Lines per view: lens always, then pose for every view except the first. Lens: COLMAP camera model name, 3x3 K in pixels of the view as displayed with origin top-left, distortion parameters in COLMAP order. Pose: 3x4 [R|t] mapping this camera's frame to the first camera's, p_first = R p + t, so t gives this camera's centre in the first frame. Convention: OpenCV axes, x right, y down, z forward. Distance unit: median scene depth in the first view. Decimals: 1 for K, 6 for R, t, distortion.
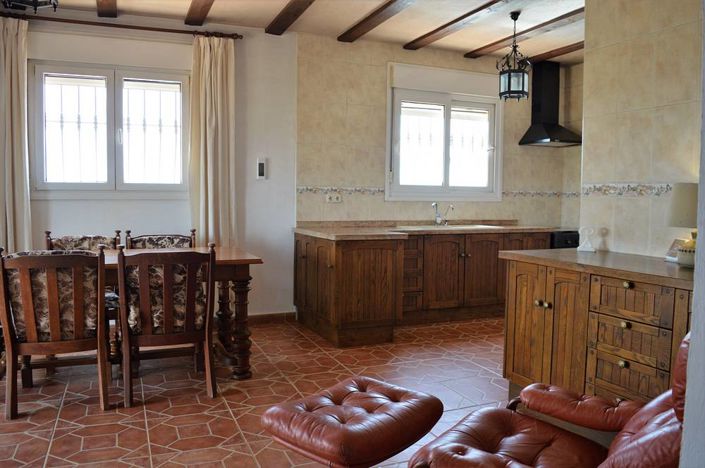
lens RADIAL K [[568.6, 0, 353.6], [0, 568.6, 233.8], [0, 0, 1]] dist [-0.072624, -0.000887]
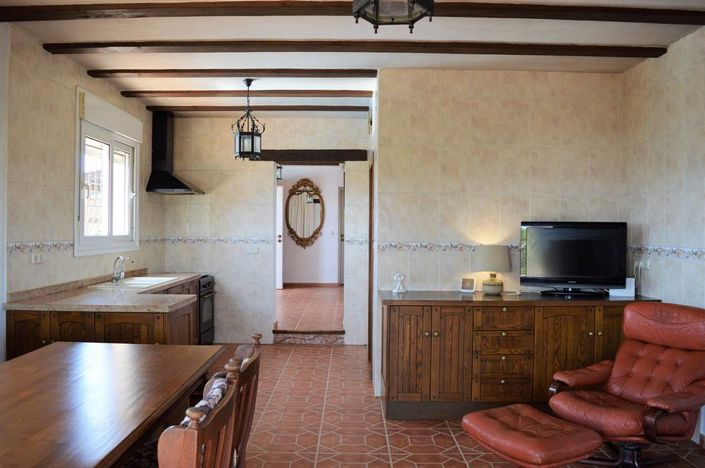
lens RADIAL K [[568.6, 0, 350.4], [0, 568.6, 235.7], [0, 0, 1]] dist [-0.072624, -0.000887]
pose [[0.383135, -0.016359, 0.923548, -0.677064], [0.056655, 0.998377, -0.005819, -0.078559], [-0.921953, 0.054553, 0.383440, 0.428404]]
